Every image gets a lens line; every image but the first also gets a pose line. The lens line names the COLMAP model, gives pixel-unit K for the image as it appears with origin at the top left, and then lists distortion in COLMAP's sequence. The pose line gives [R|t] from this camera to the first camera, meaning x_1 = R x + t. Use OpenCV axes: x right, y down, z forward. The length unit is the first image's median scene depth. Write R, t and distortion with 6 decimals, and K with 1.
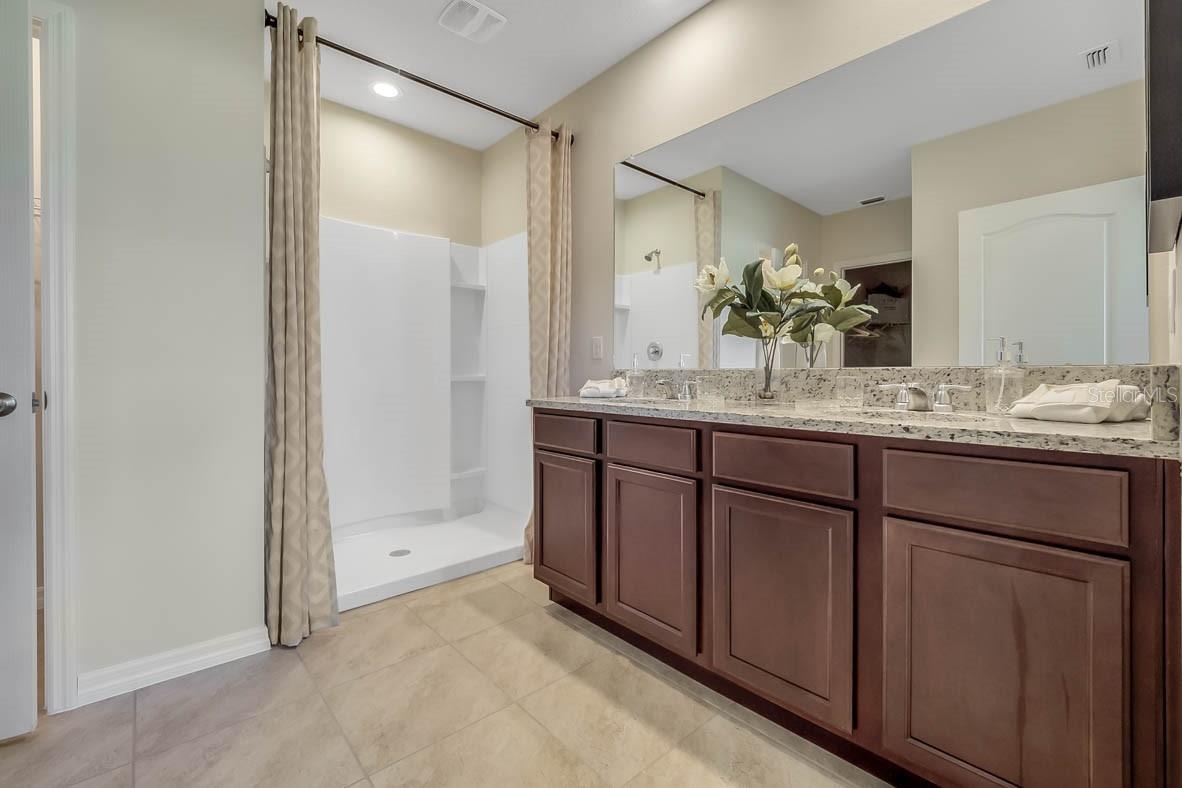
lens RADIAL K [[499.6, 0, 614.3], [0, 499.6, 378.1], [0, 0, 1]] dist [0.002210, -0.000587]
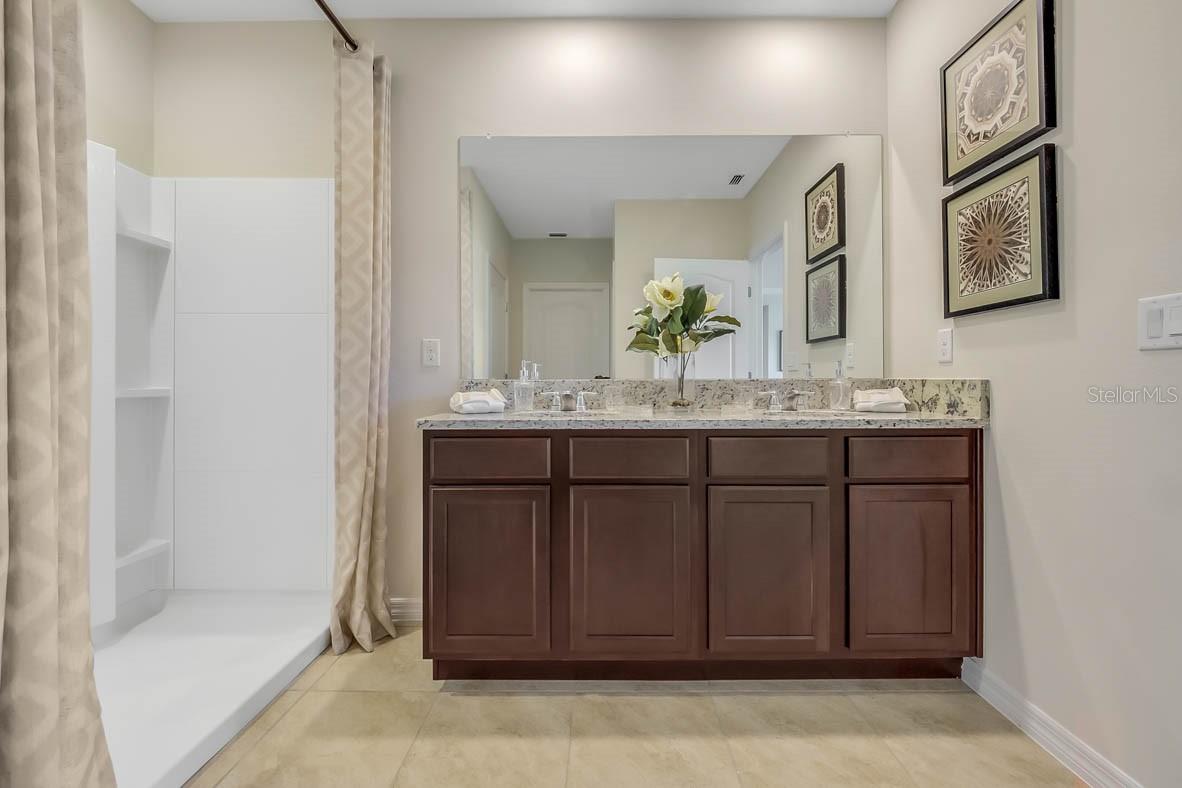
lens RADIAL K [[499.6, 0, 594.0], [0, 499.6, 384.2], [0, 0, 1]] dist [0.002210, -0.000587]
pose [[0.686967, -0.003565, 0.726680, -0.657748], [0.007811, 0.999966, -0.002479, -0.007190], [-0.726647, 0.007379, 0.686972, 0.373729]]
